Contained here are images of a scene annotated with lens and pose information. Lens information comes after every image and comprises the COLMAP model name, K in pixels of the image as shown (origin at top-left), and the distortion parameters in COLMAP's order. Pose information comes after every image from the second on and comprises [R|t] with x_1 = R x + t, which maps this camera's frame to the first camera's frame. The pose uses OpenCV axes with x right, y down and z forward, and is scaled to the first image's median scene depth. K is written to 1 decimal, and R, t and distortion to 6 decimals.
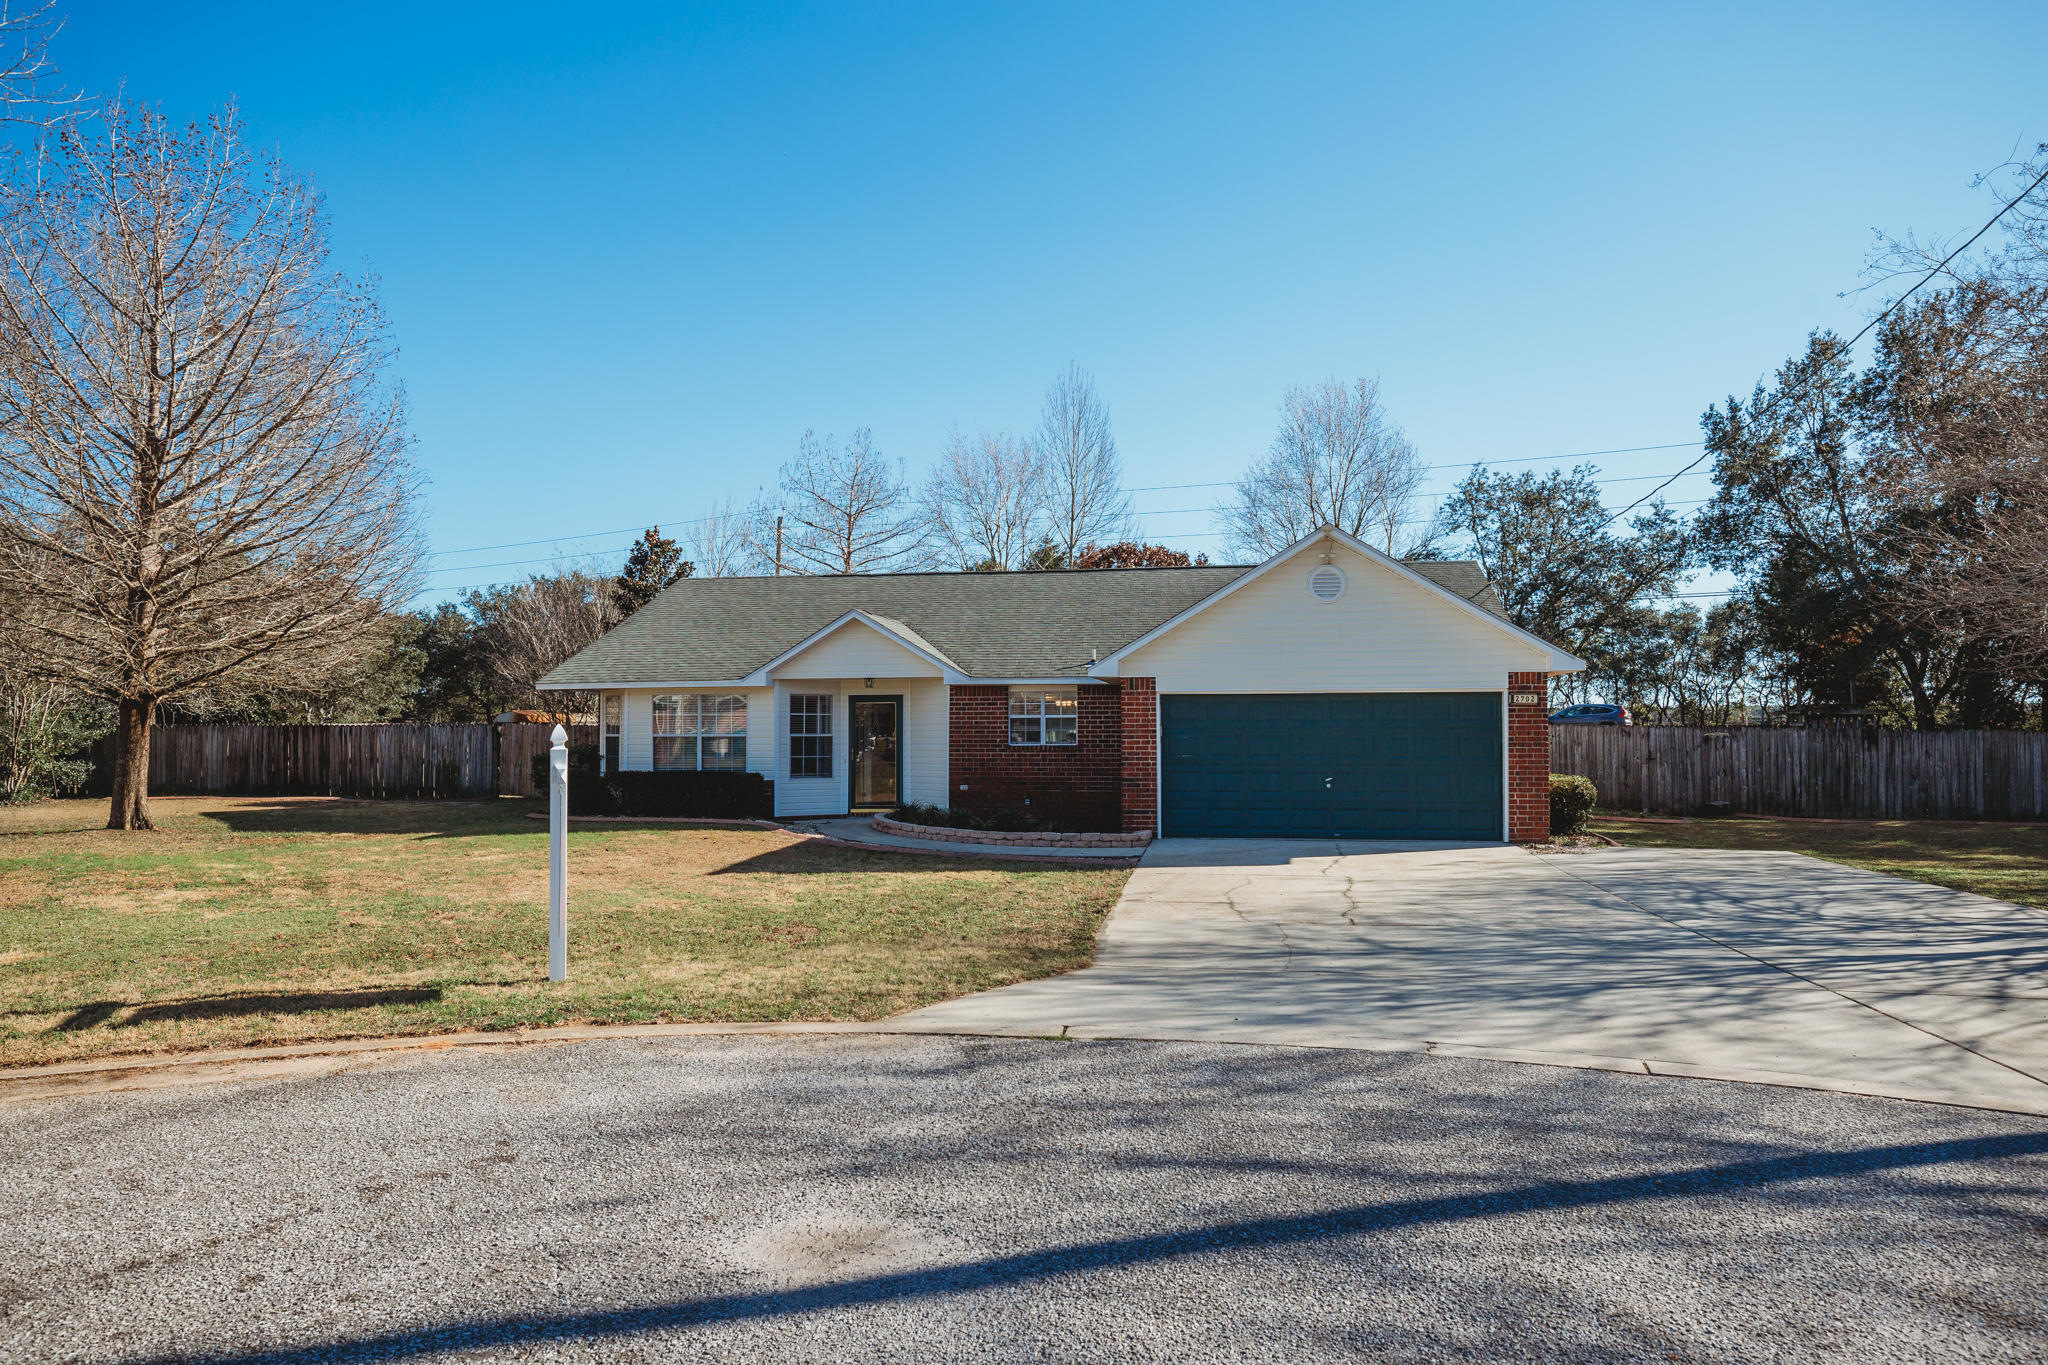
lens RADIAL K [[1338.9, 0, 1020.6], [0, 1338.9, 686.9], [0, 0, 1]] dist [0.007352, -0.001434]
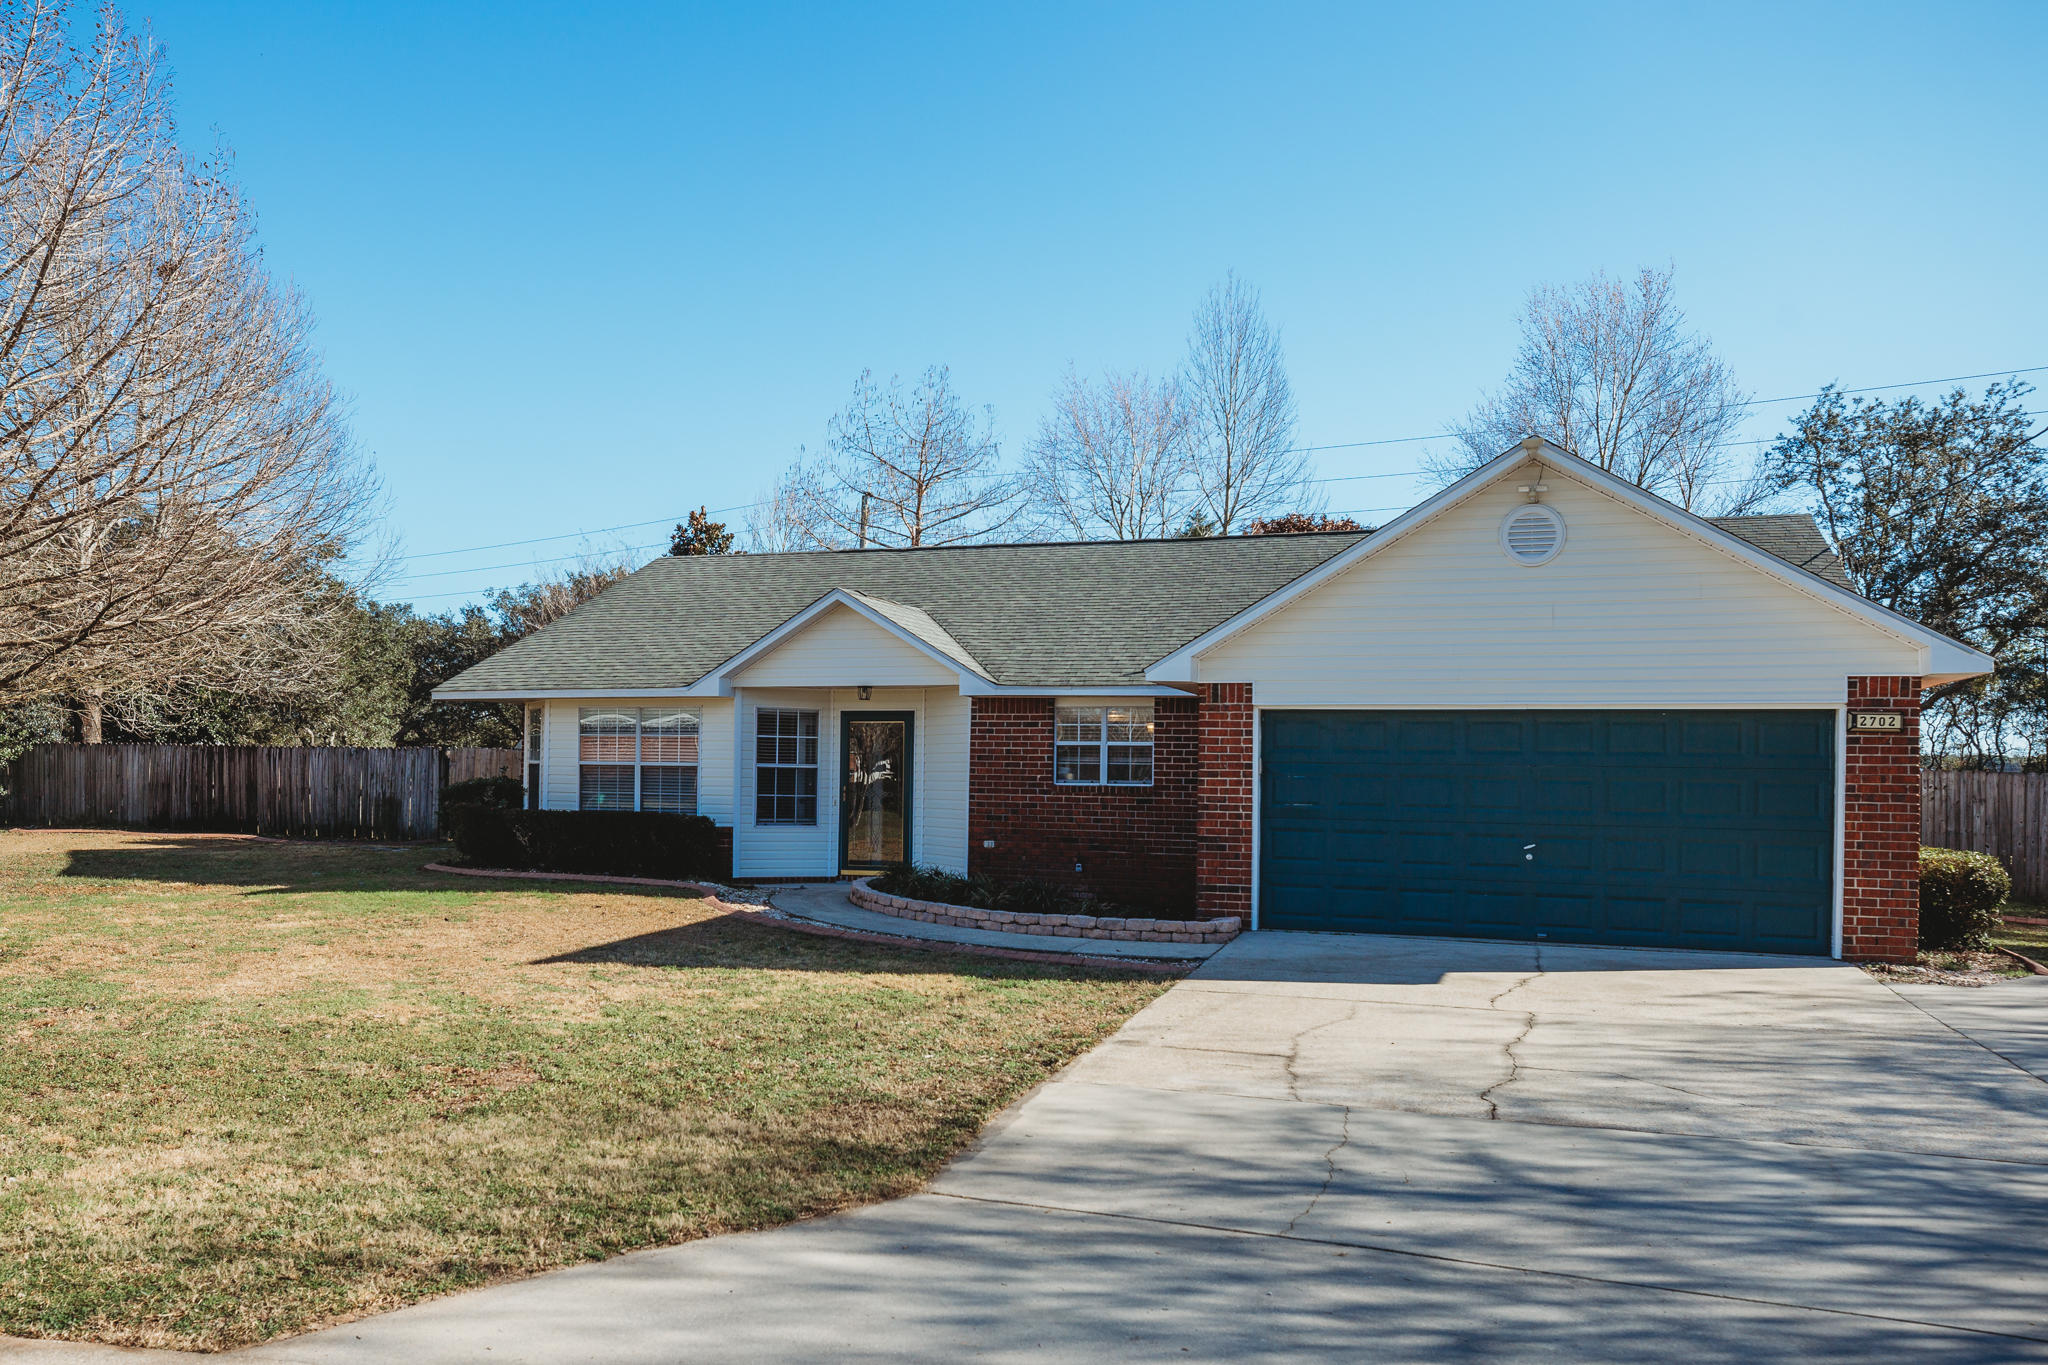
lens RADIAL K [[1579.9, 0, 925.3], [0, 1579.9, 743.5], [0, 0, 1]] dist [0.009629, 0.009099]
pose [[0.980153, 0.013752, -0.197766, 0.082459], [-0.011225, 0.999840, 0.013895, 0.011249], [0.197925, -0.011399, 0.980151, 0.180933]]
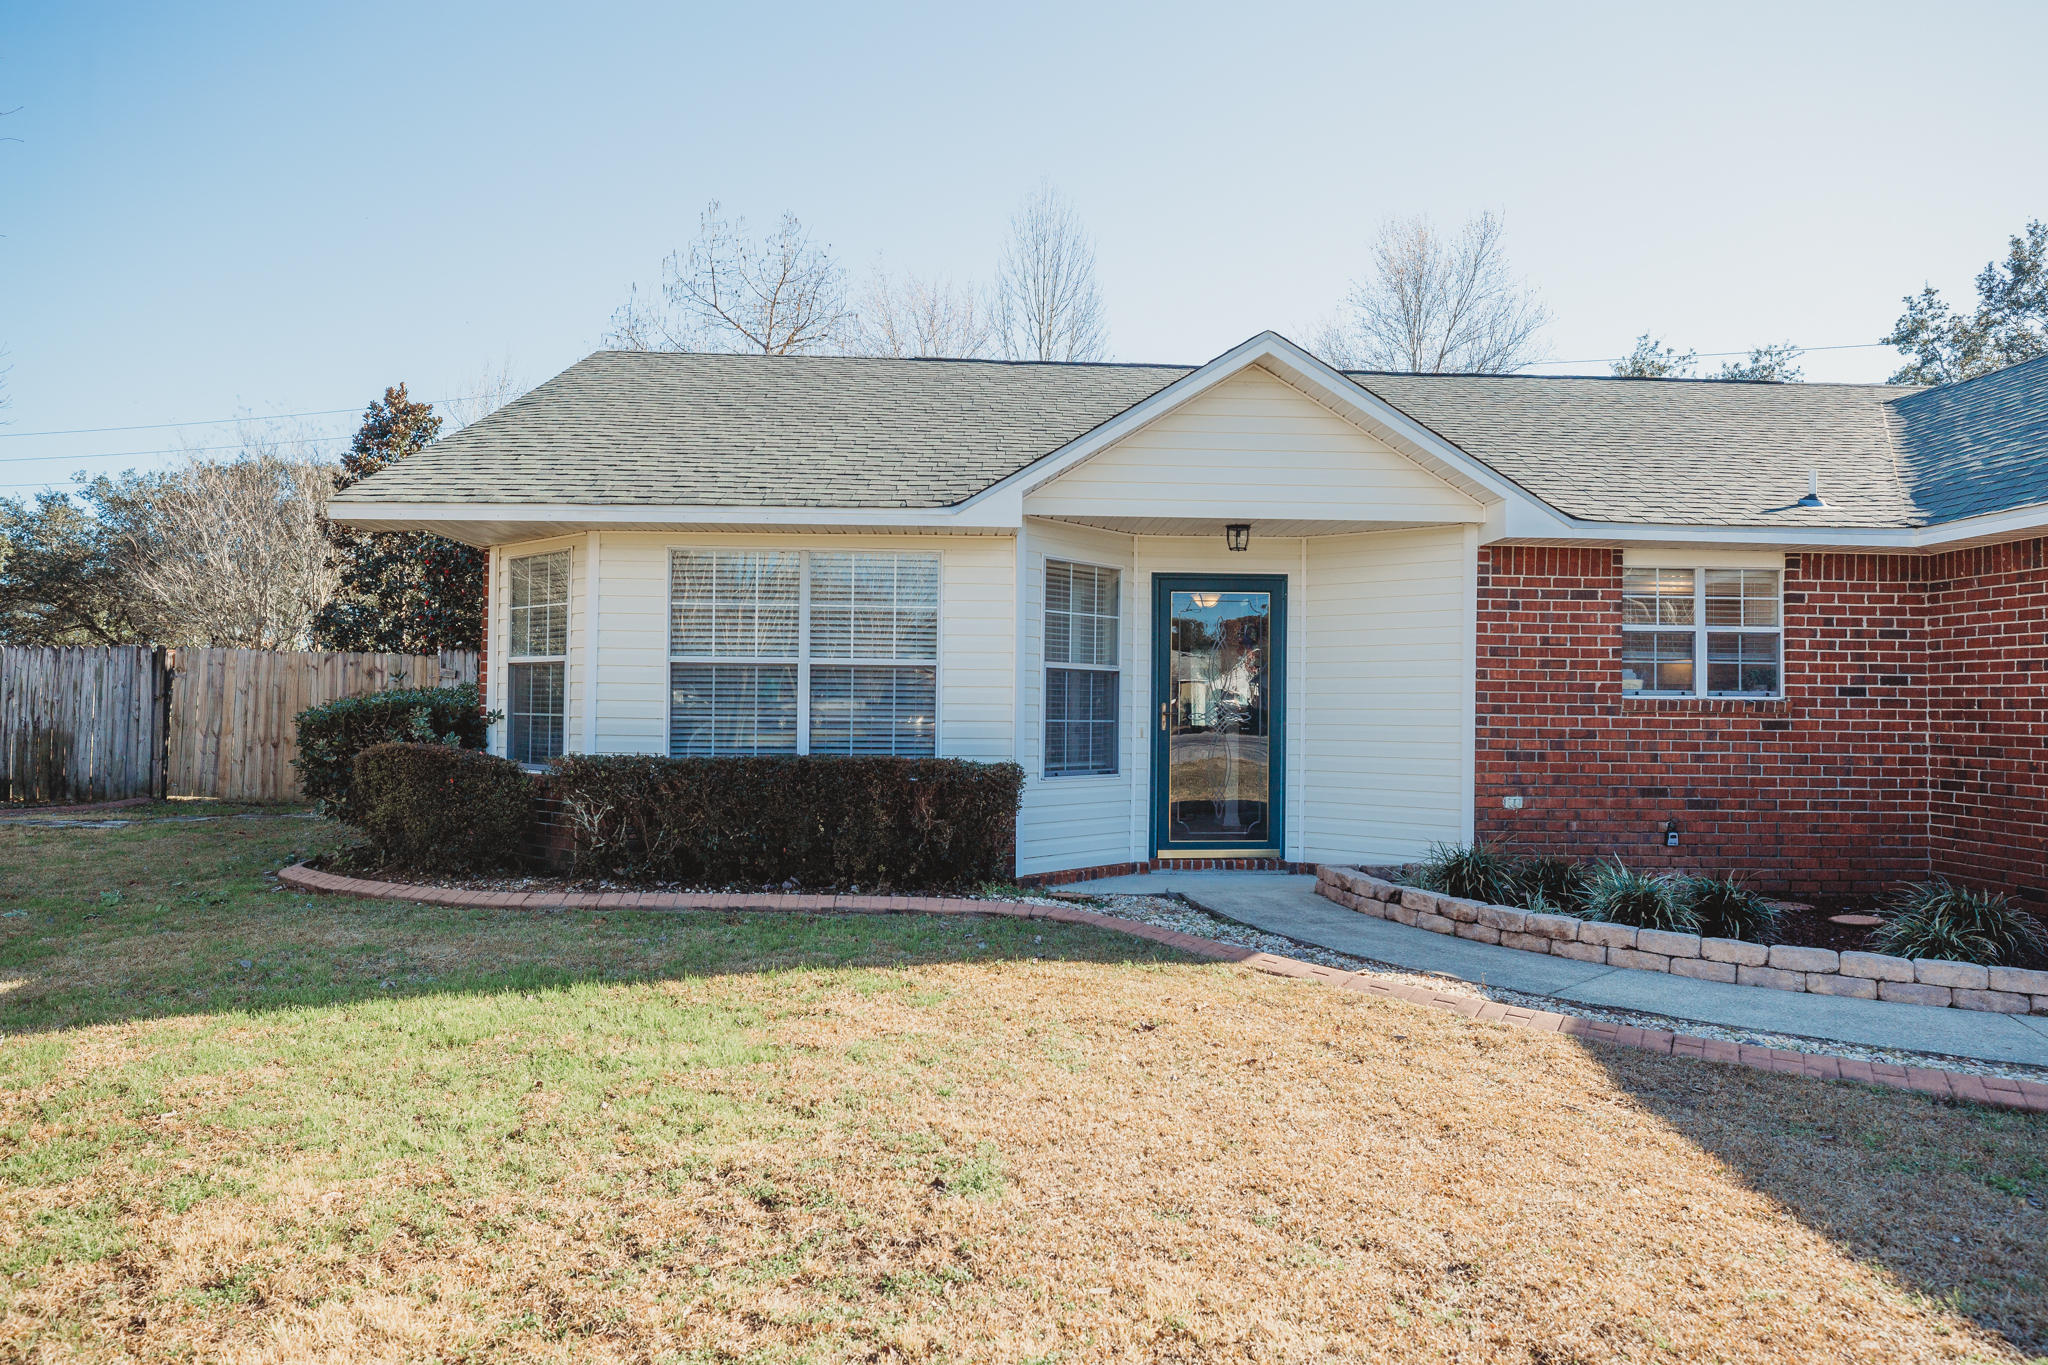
lens RADIAL K [[1338.9, 0, 1023.4], [0, 1338.9, 694.4], [0, 0, 1]] dist [0.007352, -0.001434]
pose [[0.975982, 0.016044, 0.217258, -0.254630], [-0.021468, 0.999513, 0.022632, 0.035060], [-0.216789, -0.026752, 0.975852, 0.608681]]
